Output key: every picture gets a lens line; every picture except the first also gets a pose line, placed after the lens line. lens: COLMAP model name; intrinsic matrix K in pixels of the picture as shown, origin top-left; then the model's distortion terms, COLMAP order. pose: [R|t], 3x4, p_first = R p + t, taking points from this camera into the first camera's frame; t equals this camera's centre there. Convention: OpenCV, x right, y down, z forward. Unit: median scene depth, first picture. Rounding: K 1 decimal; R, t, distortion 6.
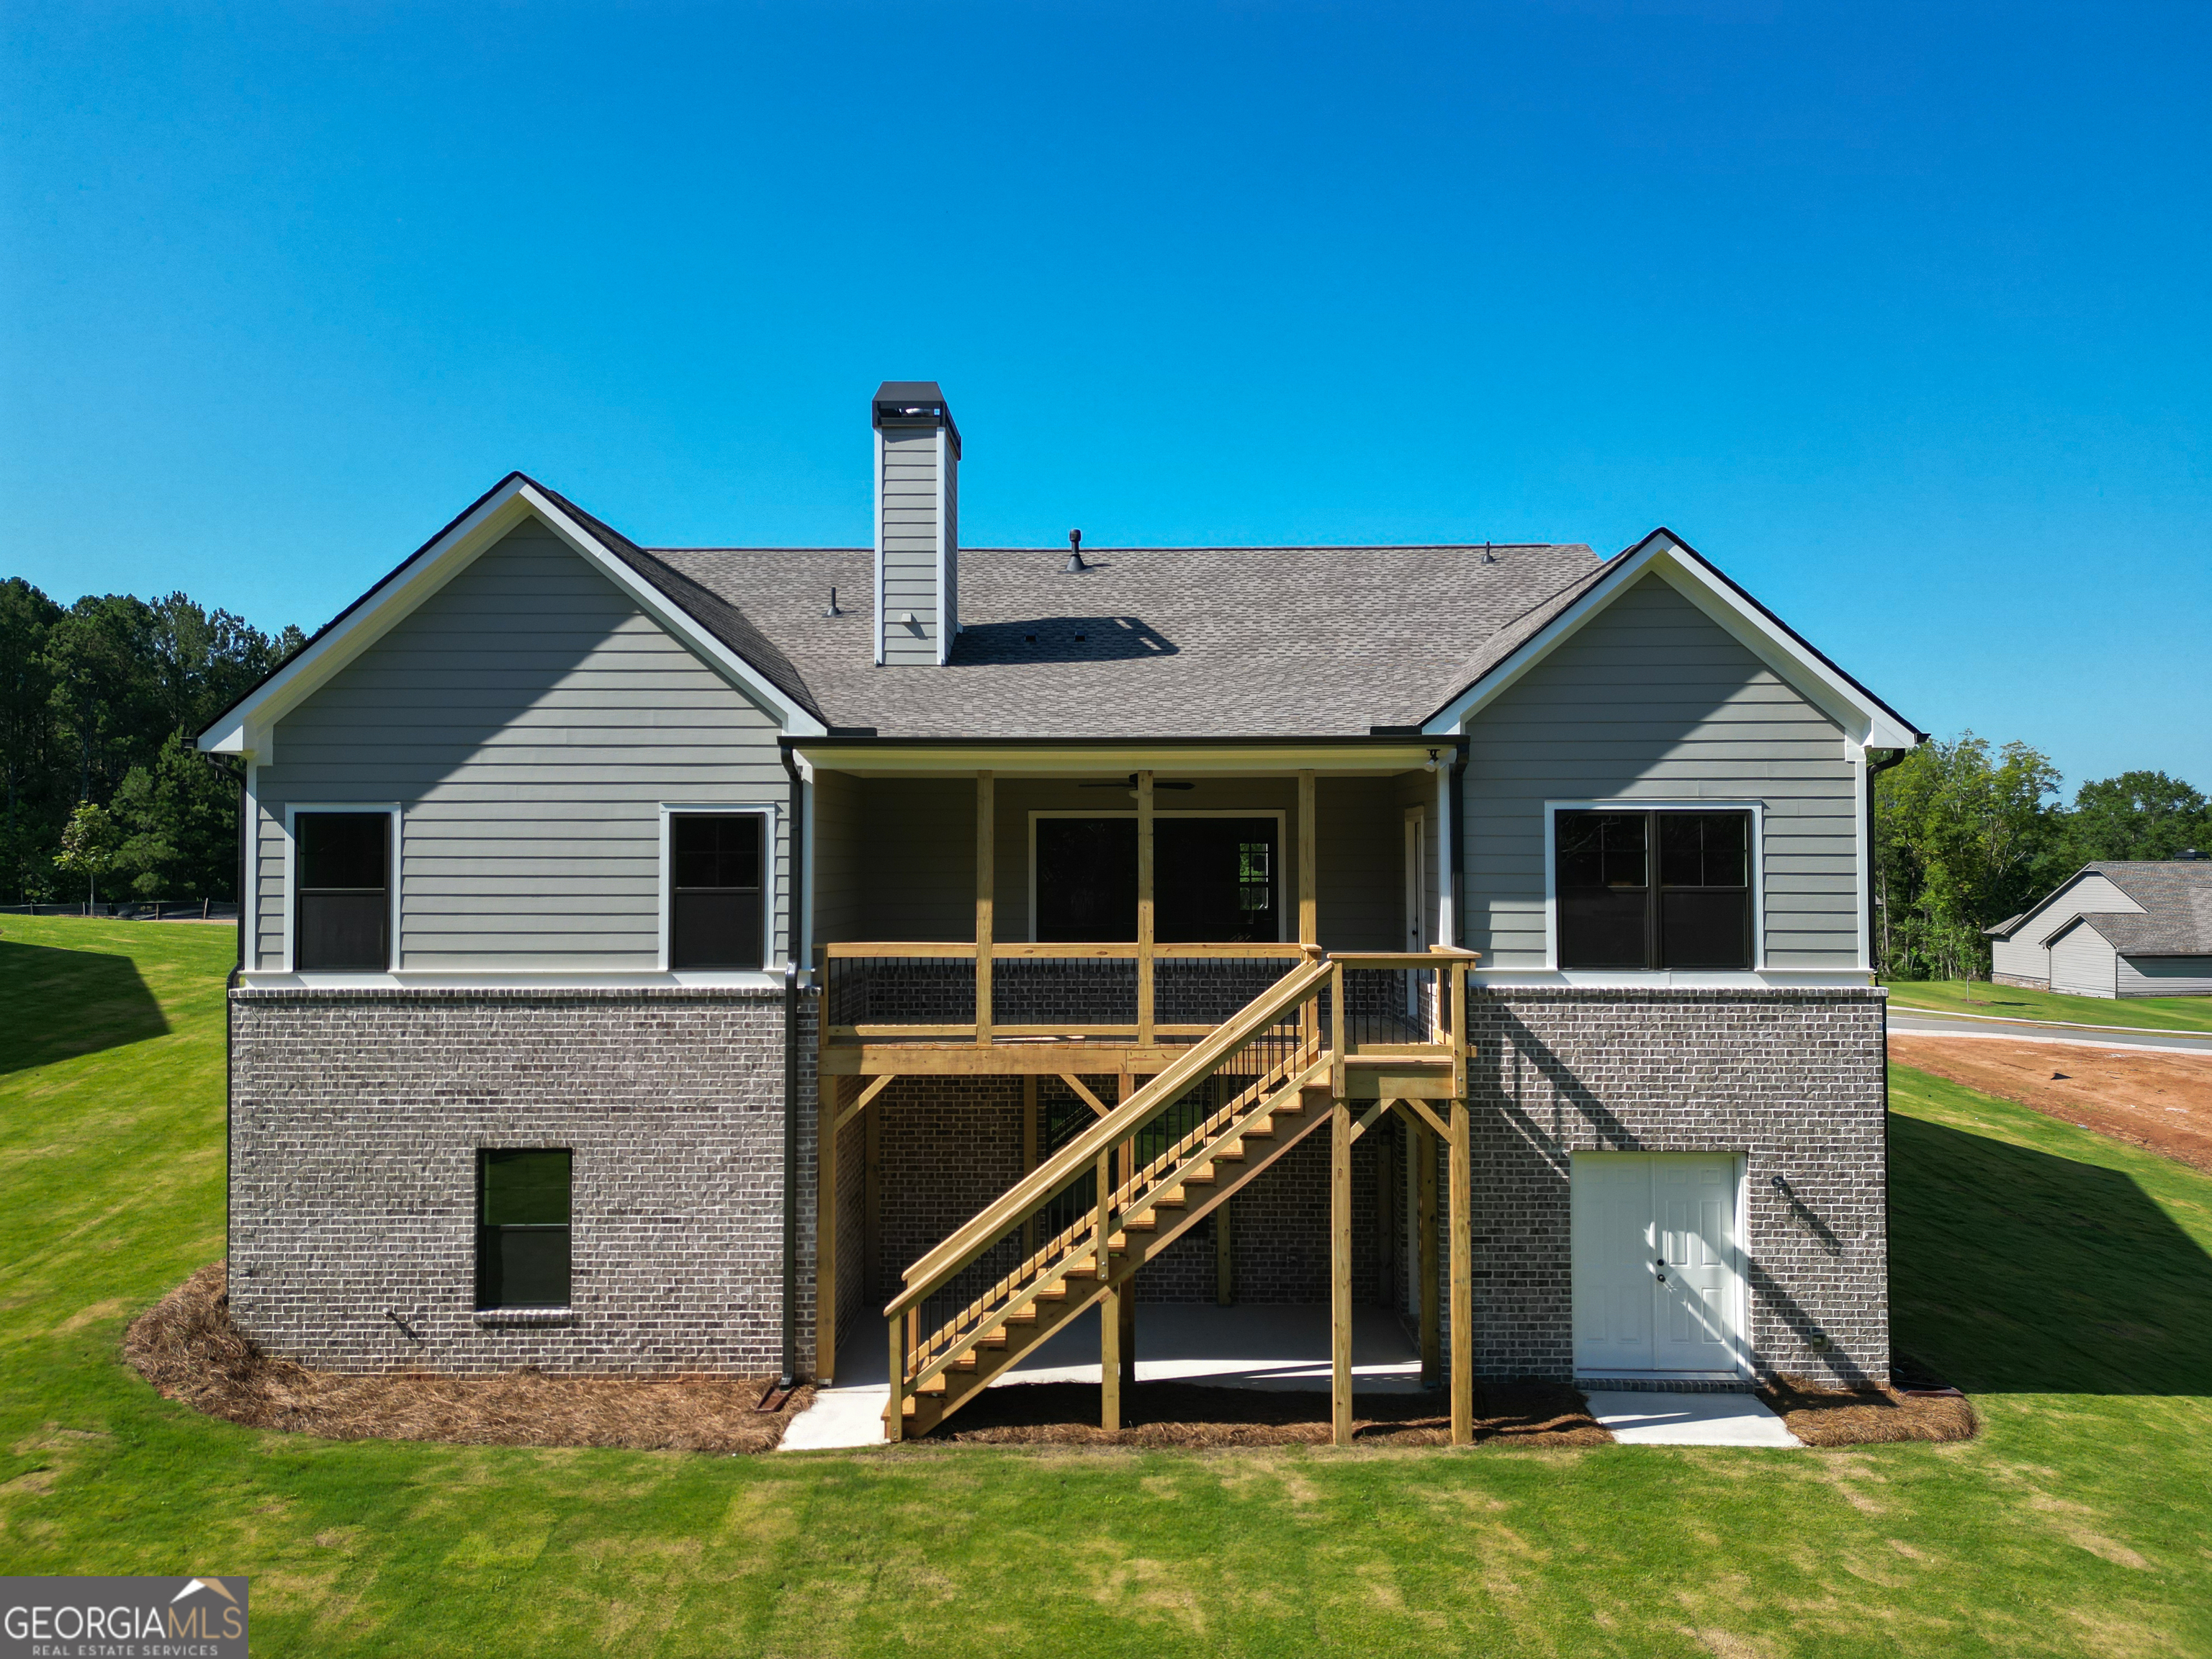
lens RADIAL K [[1640.6, 0, 1152.0], [0, 1640.6, 874.1], [0, 0, 1]] dist [0.096739, -0.127898]
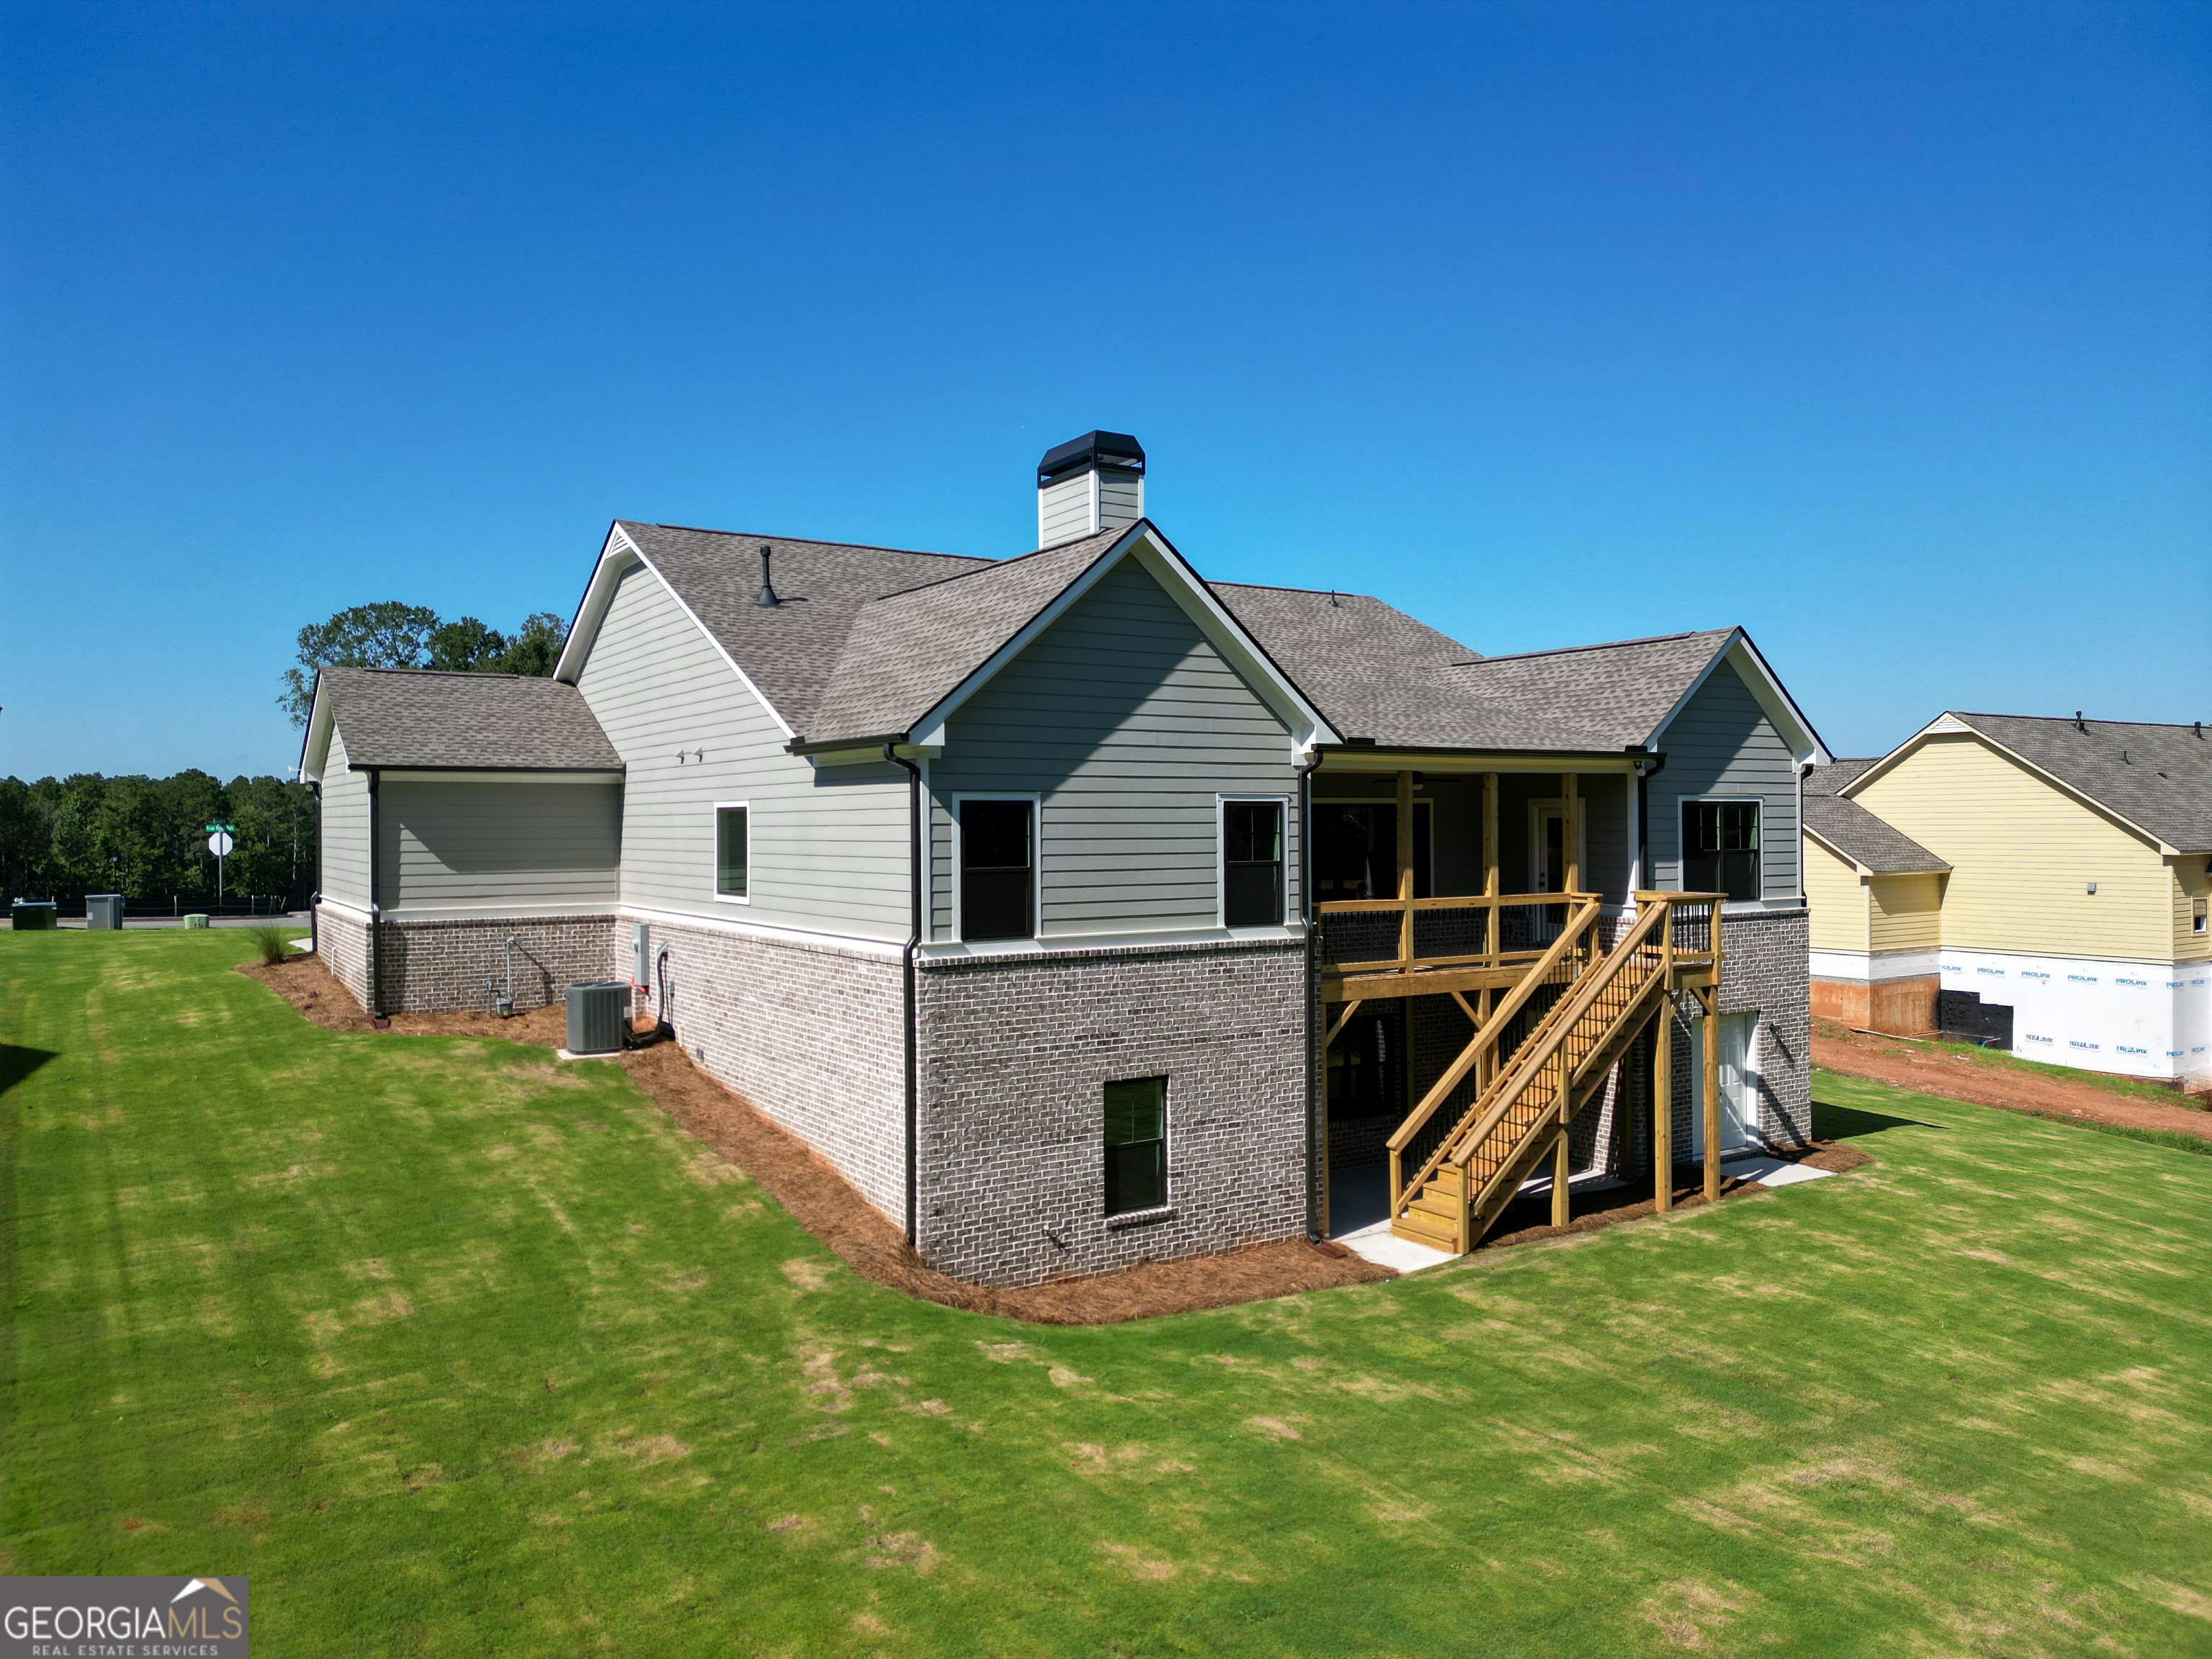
lens RADIAL K [[1591.3, 0, 1104.6], [0, 1591.3, 879.8], [0, 0, 1]] dist [0.082917, -0.080536]
pose [[0.824585, -0.023889, 0.565234, -1.051550], [0.019793, 0.999715, 0.013377, 0.004138], [-0.565392, 0.000157, 0.824822, 0.054918]]
